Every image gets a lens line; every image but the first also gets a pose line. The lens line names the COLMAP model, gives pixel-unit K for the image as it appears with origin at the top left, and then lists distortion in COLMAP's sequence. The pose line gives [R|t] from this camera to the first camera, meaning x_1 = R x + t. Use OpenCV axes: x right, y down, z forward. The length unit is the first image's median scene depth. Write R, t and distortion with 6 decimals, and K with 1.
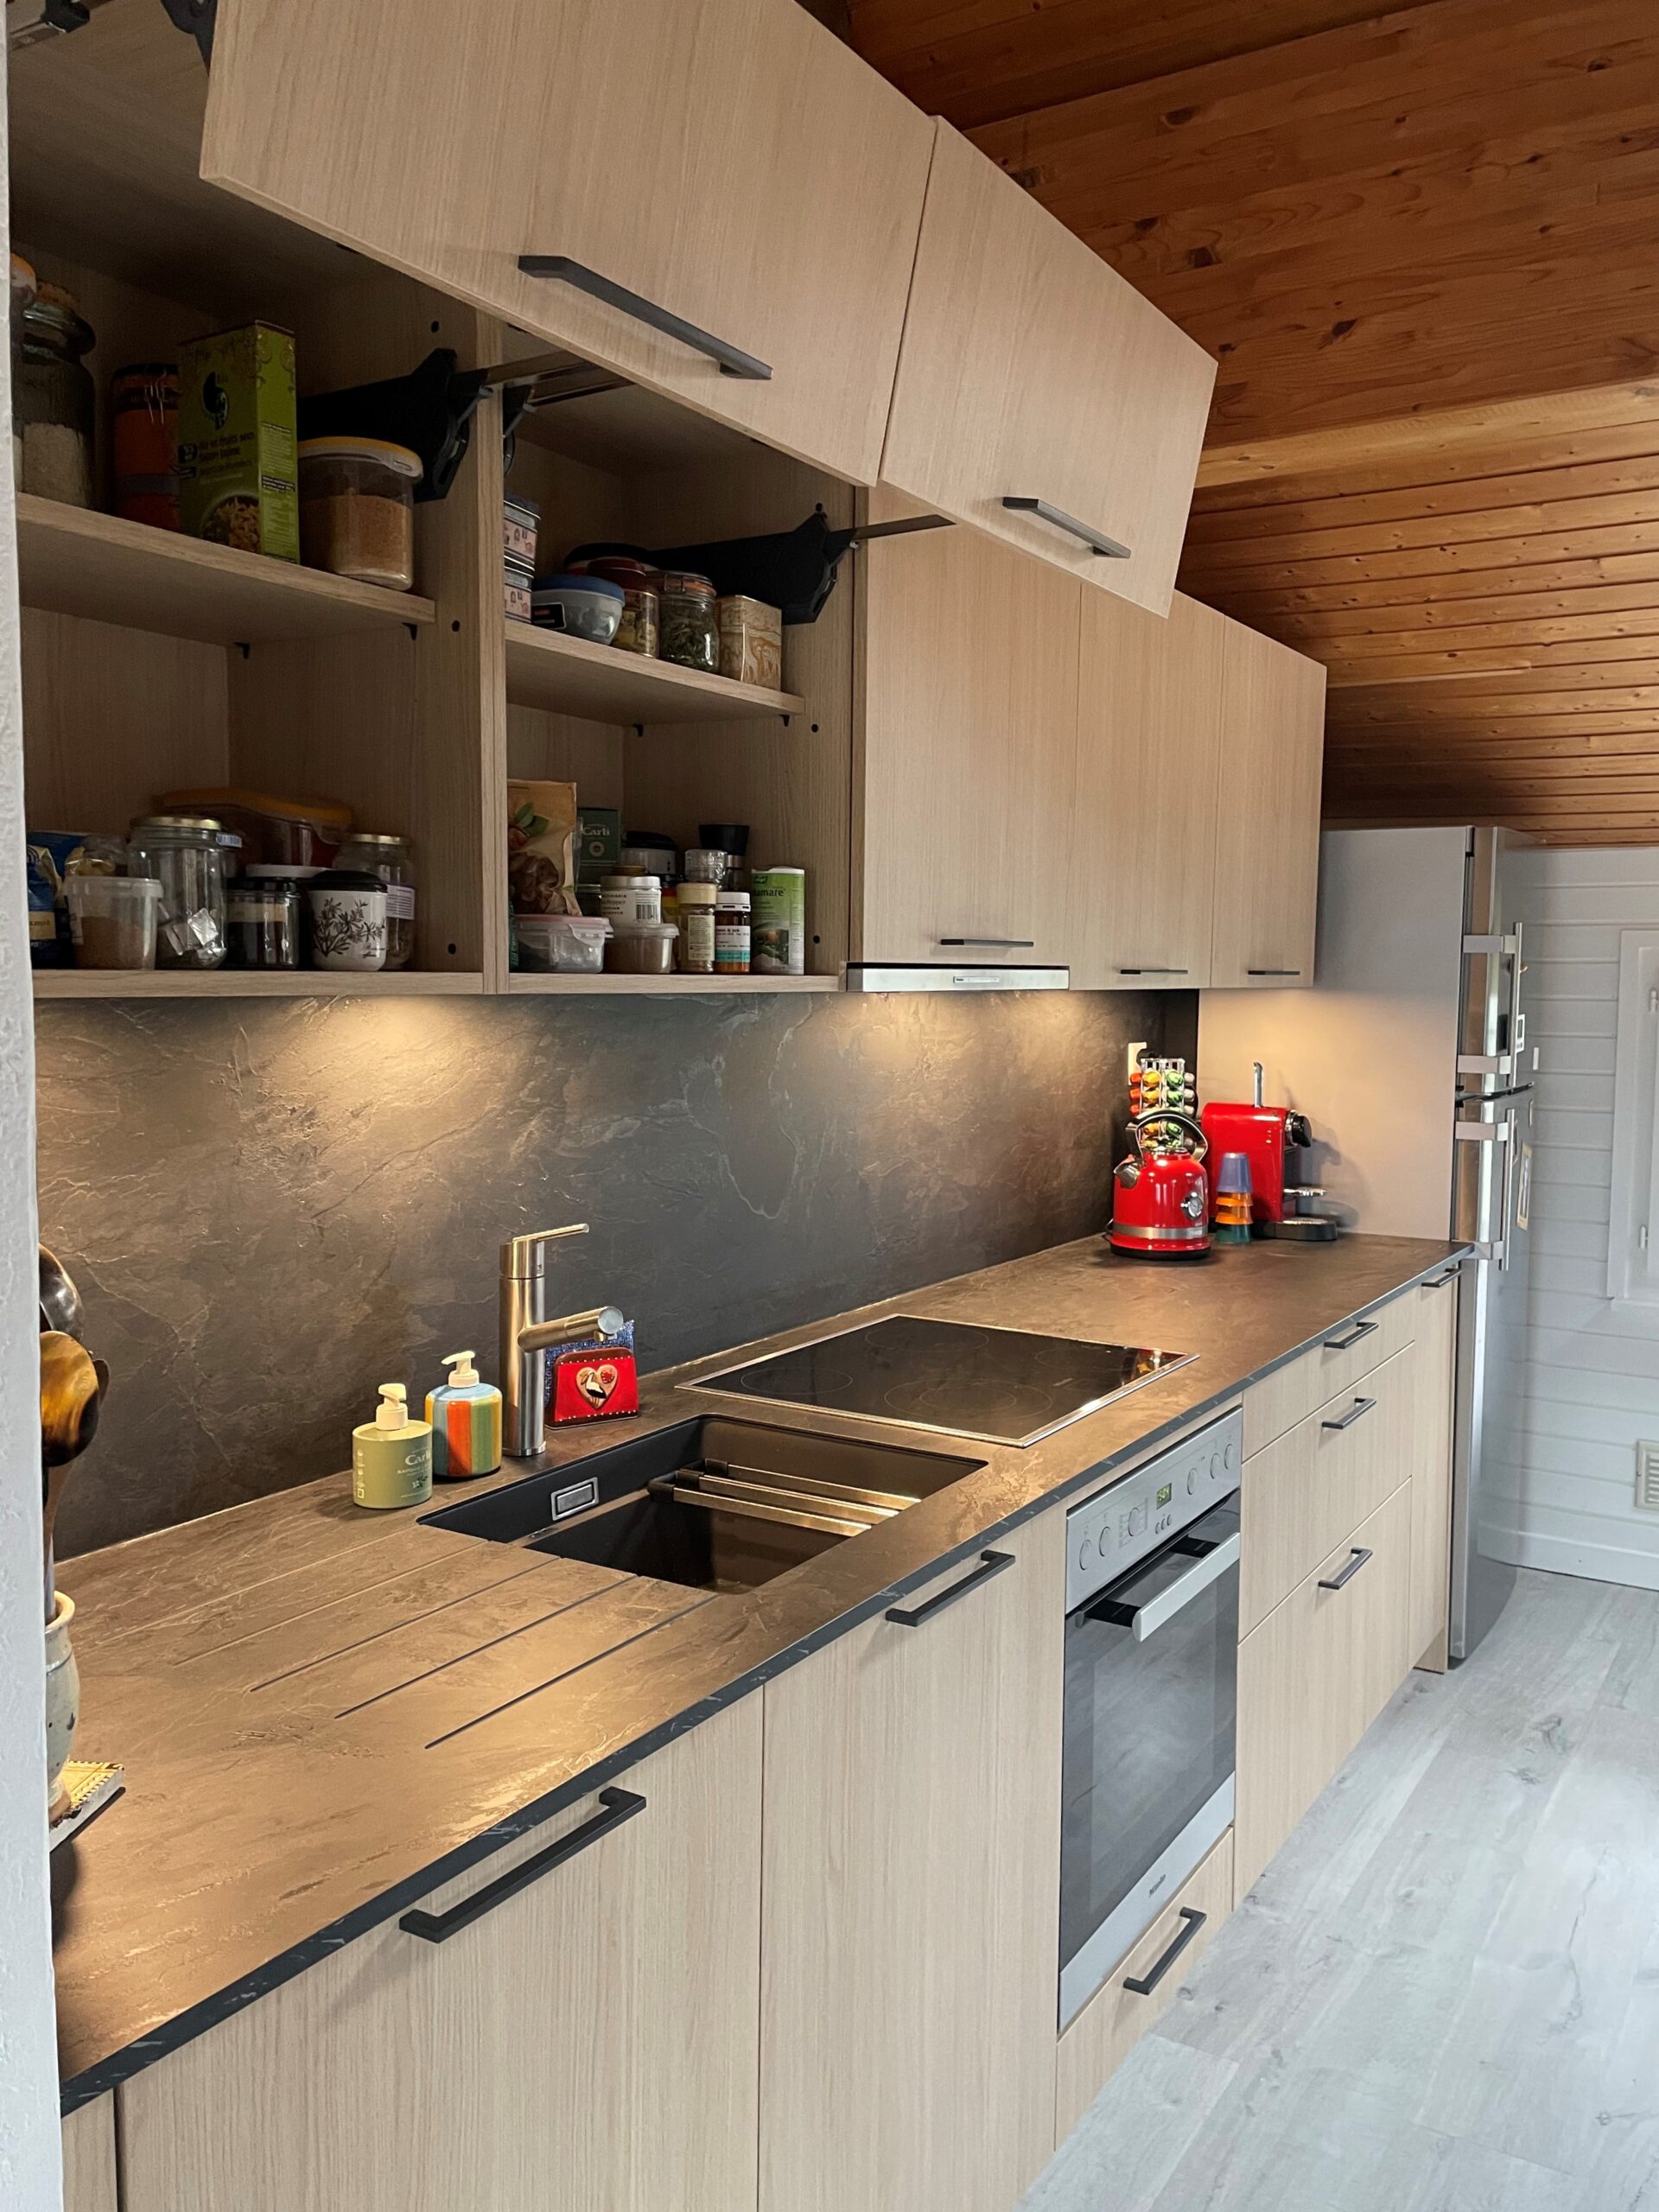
lens RADIAL K [[1746.9, 0, 879.0], [0, 1746.9, 1109.4], [0, 0, 1]] dist [0.089757, -0.111178]
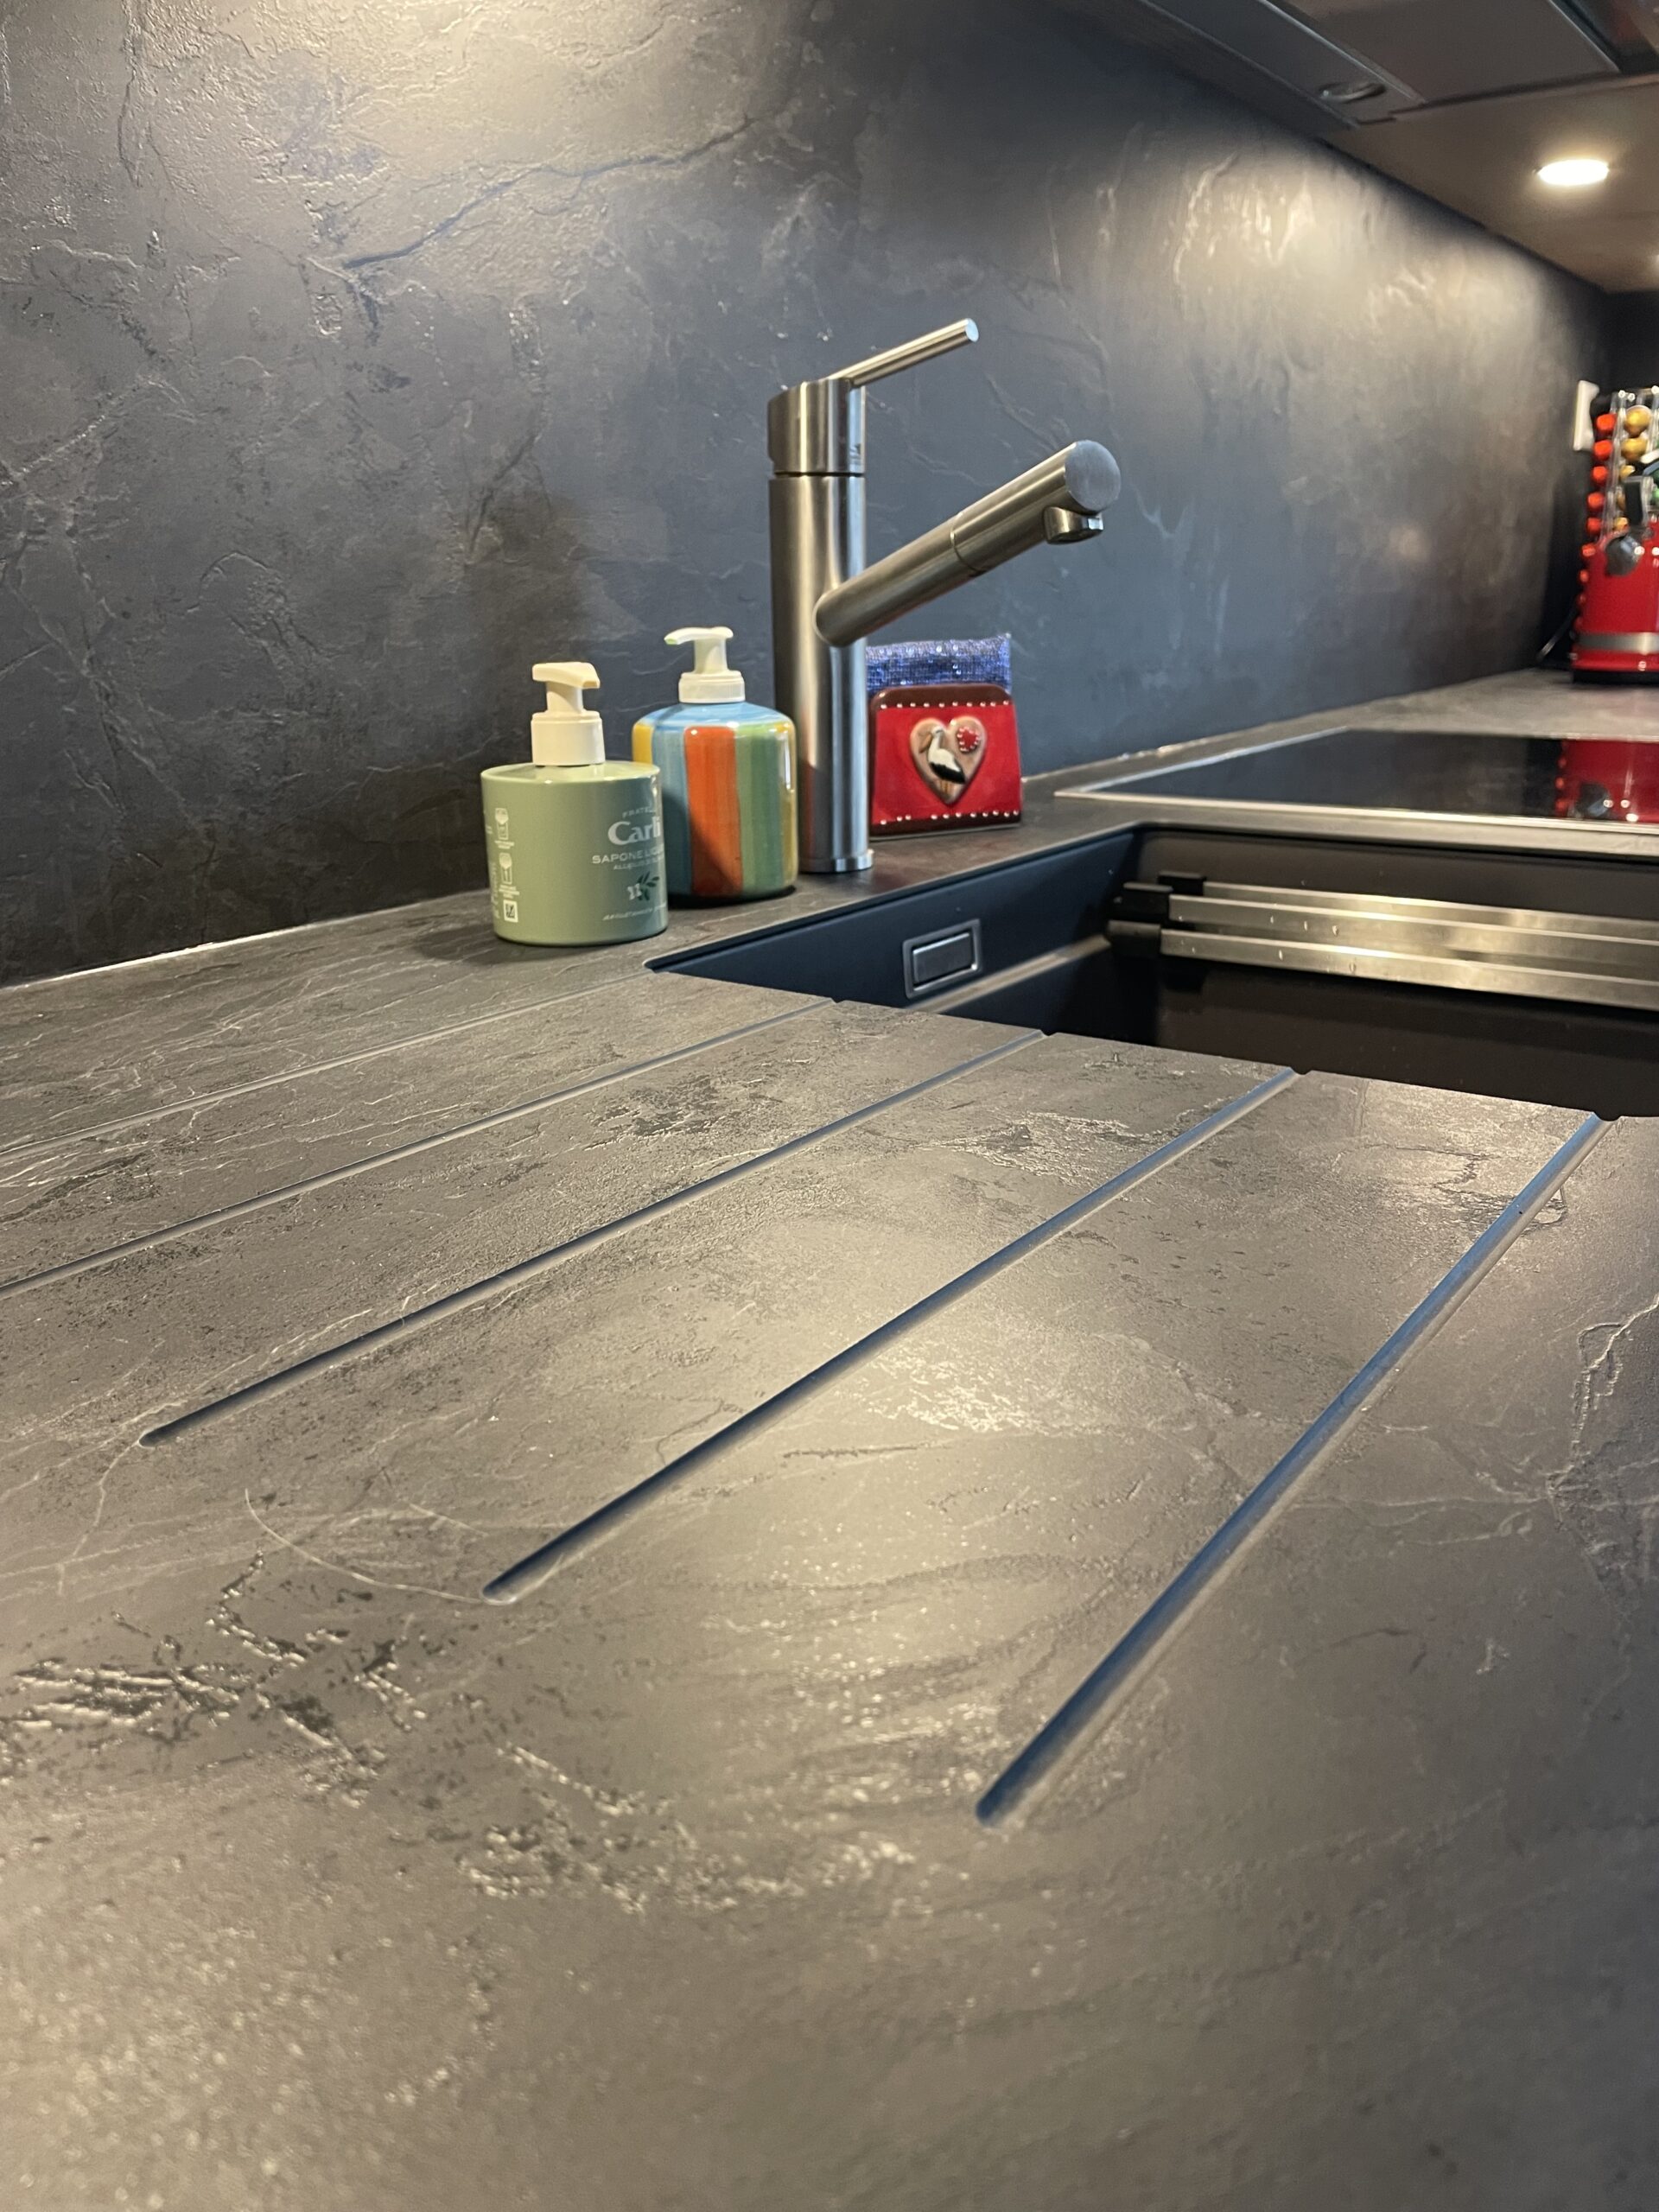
lens RADIAL K [[1746.9, 0, 879.0], [0, 1746.9, 1109.4], [0, 0, 1]] dist [0.089757, -0.111178]
pose [[0.997809, -0.003302, -0.066073, -0.165598], [0.017885, 0.975029, 0.221357, 0.161628], [0.063692, -0.222054, 0.972952, 0.544476]]
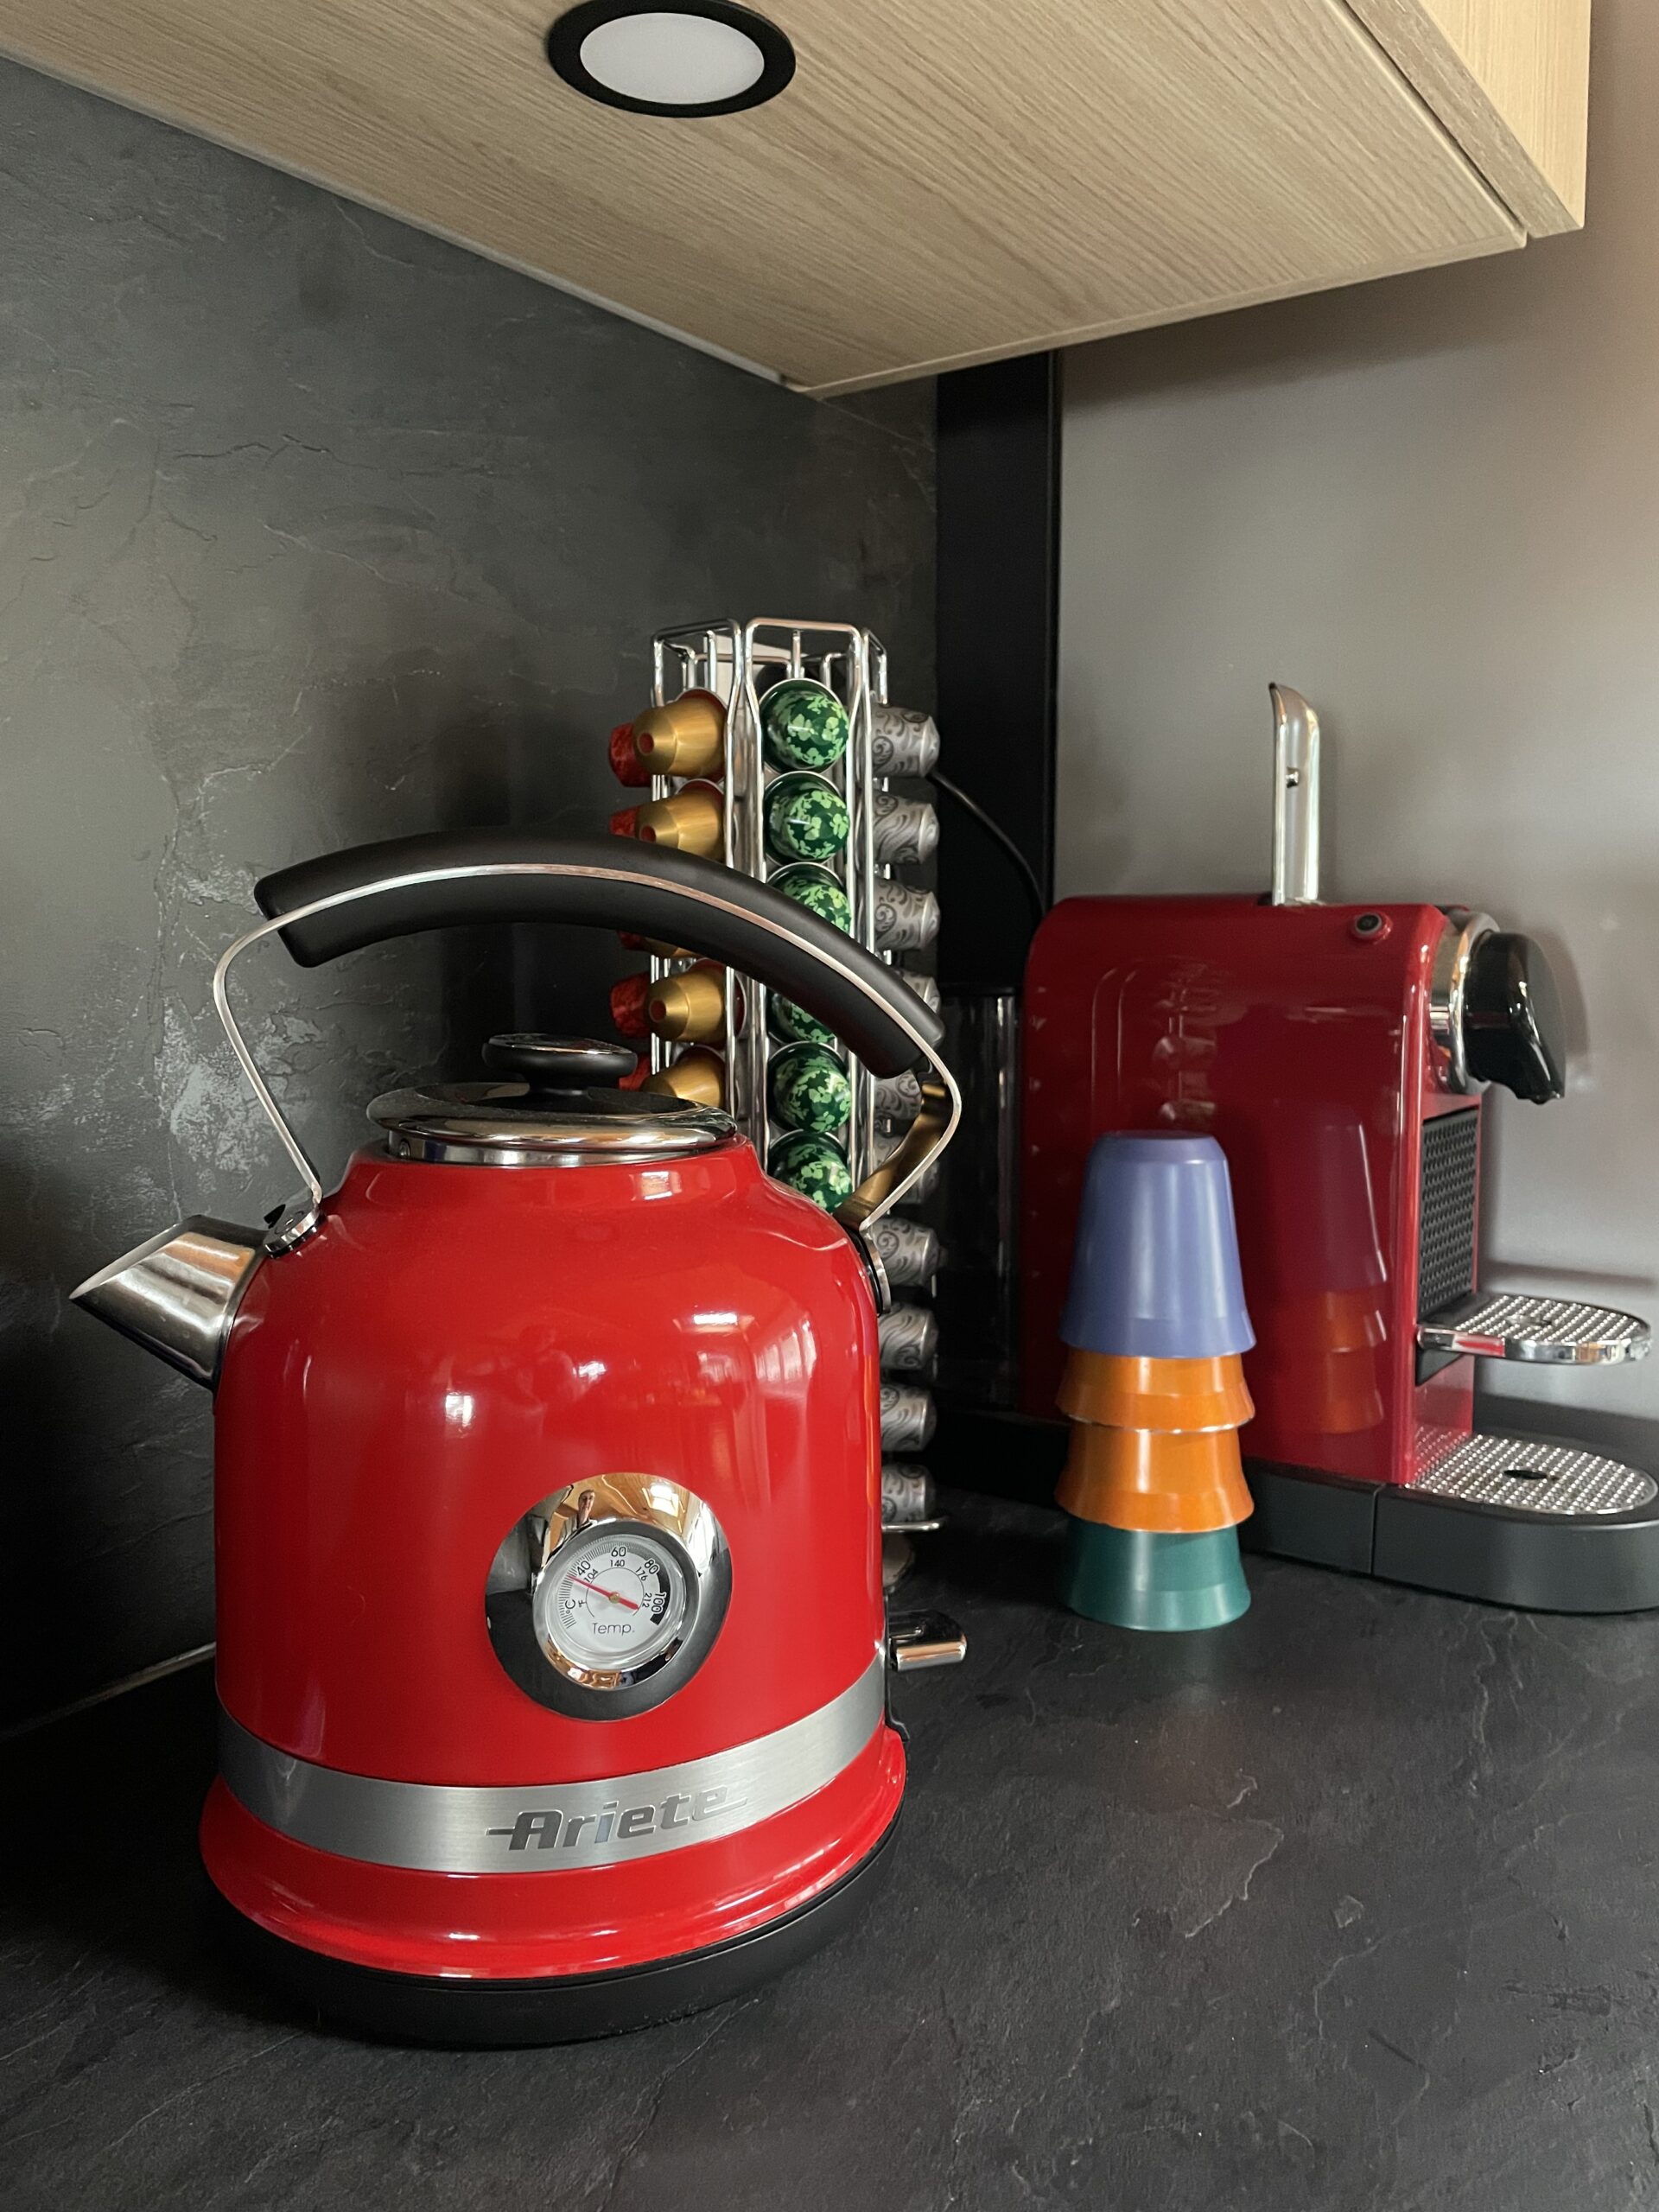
lens RADIAL K [[1746.9, 0, 879.0], [0, 1746.9, 1109.4], [0, 0, 1]] dist [0.089757, -0.111178]
pose [[0.998687, -0.004622, -0.051024, 0.362326], [0.006329, 0.999424, 0.033349, 0.030636], [0.050840, -0.033628, 0.998140, 1.615008]]
